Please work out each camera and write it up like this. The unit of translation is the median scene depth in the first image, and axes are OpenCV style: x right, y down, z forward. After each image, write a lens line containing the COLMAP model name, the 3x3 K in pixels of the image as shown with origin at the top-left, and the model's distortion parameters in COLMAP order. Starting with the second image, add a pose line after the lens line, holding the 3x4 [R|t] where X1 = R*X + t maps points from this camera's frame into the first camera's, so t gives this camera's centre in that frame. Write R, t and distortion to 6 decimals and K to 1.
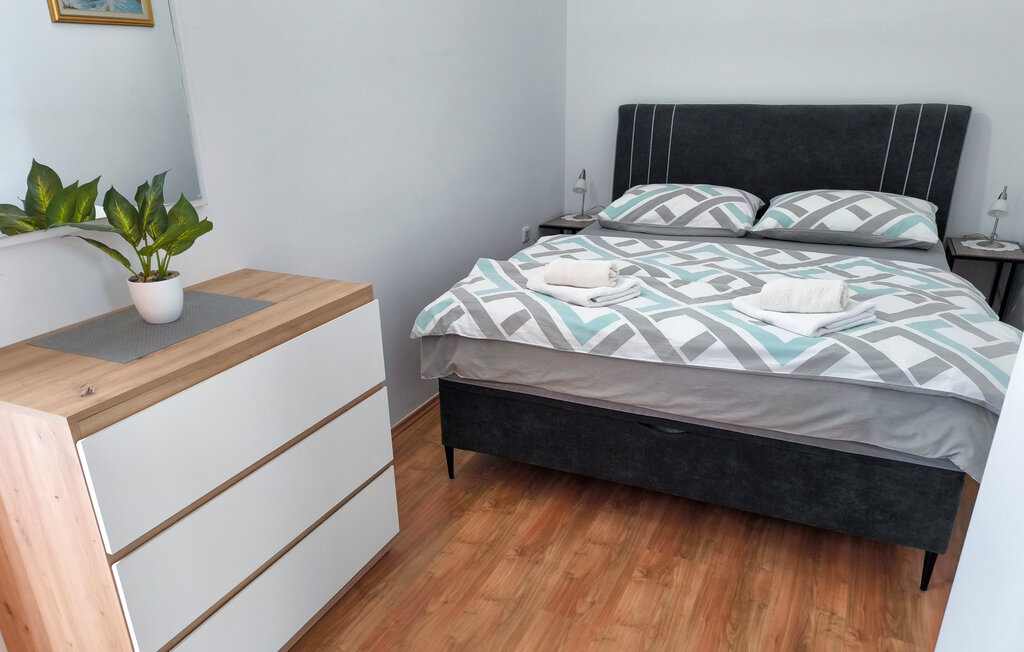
lens RADIAL K [[747.6, 0, 504.9], [0, 747.6, 363.3], [0, 0, 1]] dist [0.050915, -0.054146]
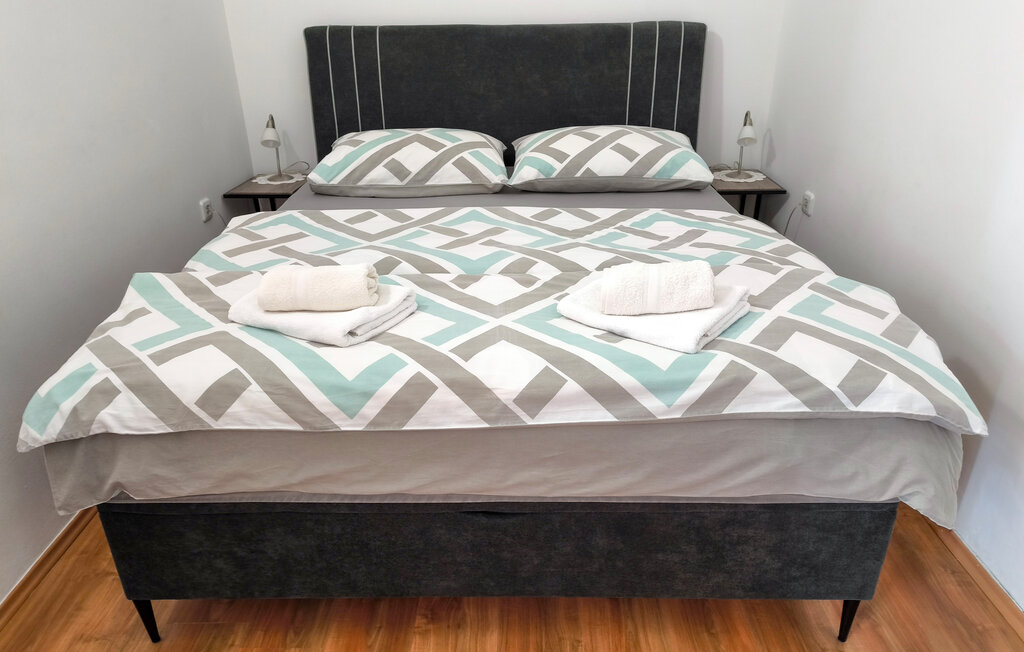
lens RADIAL K [[715.2, 0, 518.8], [0, 715.2, 347.9], [0, 0, 1]] dist [0.057770, -0.054461]
pose [[0.903872, -0.180150, 0.388023, 0.011180], [0.152920, 0.983142, 0.100233, -0.113404], [-0.399538, -0.031262, 0.916183, 0.410482]]
